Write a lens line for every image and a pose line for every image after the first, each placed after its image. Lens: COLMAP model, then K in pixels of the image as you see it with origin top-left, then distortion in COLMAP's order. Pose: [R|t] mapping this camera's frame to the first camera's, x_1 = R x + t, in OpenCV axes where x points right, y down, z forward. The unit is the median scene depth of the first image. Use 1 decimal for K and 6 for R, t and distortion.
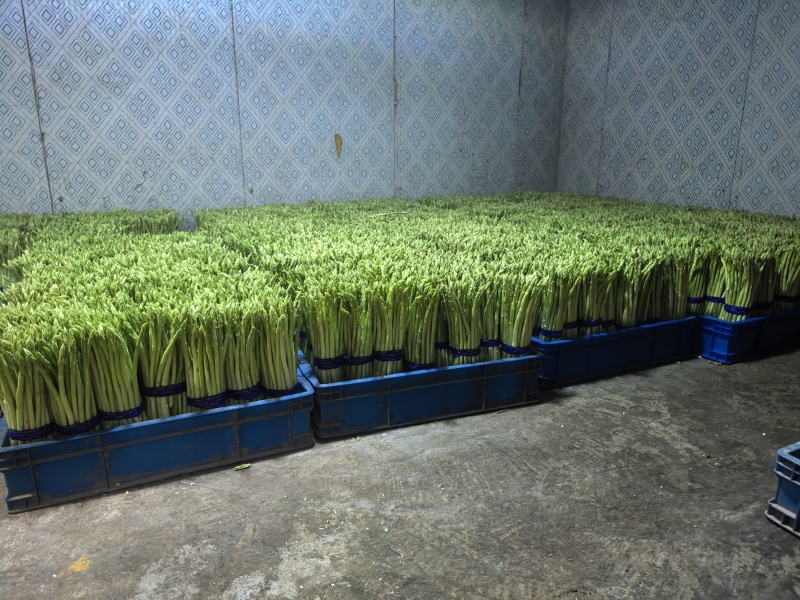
lens RADIAL K [[575.2, 0, 397.5], [0, 575.2, 301.7], [0, 0, 1]] dist [0.006310, -0.006958]
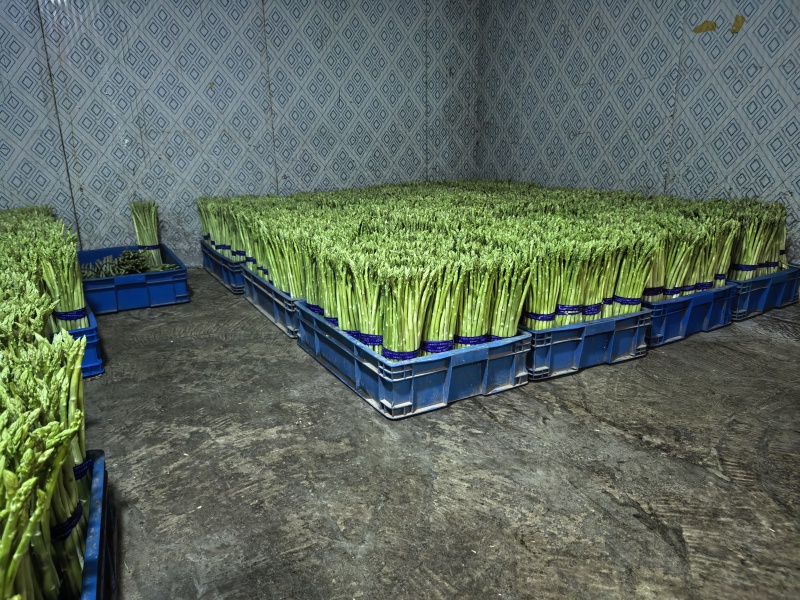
lens RADIAL K [[575.2, 0, 392.6], [0, 575.2, 297.9], [0, 0, 1]] dist [0.006310, -0.006958]
pose [[-0.068289, -0.275198, 0.958959, -0.307685], [0.278429, 0.917755, 0.283201, -0.140776], [-0.958026, 0.286342, 0.013950, 0.623504]]
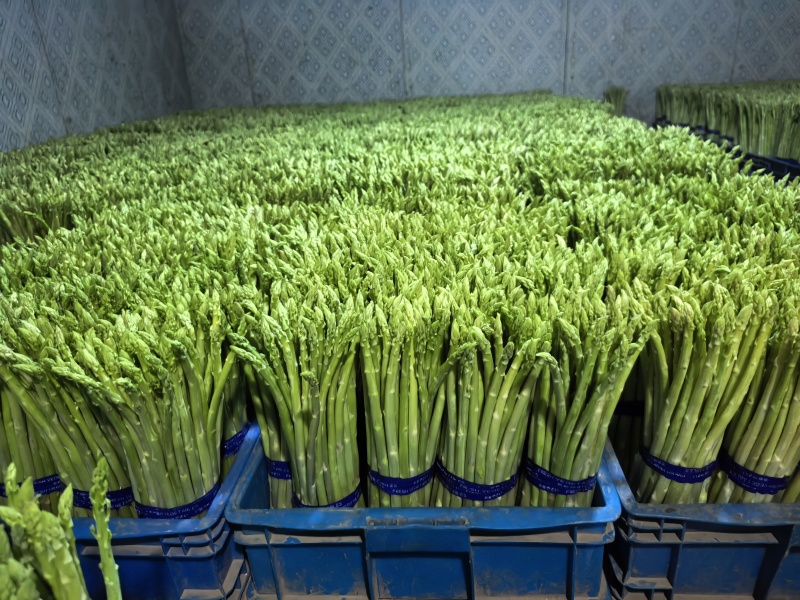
lens RADIAL K [[575.2, 0, 399.7], [0, 575.2, 298.3], [0, 0, 1]] dist [0.006310, -0.006958]
pose [[0.510338, -0.357659, 0.782071, -0.867287], [0.278974, 0.929085, 0.242847, -0.141827], [-0.813467, 0.094244, 0.573925, 0.753735]]
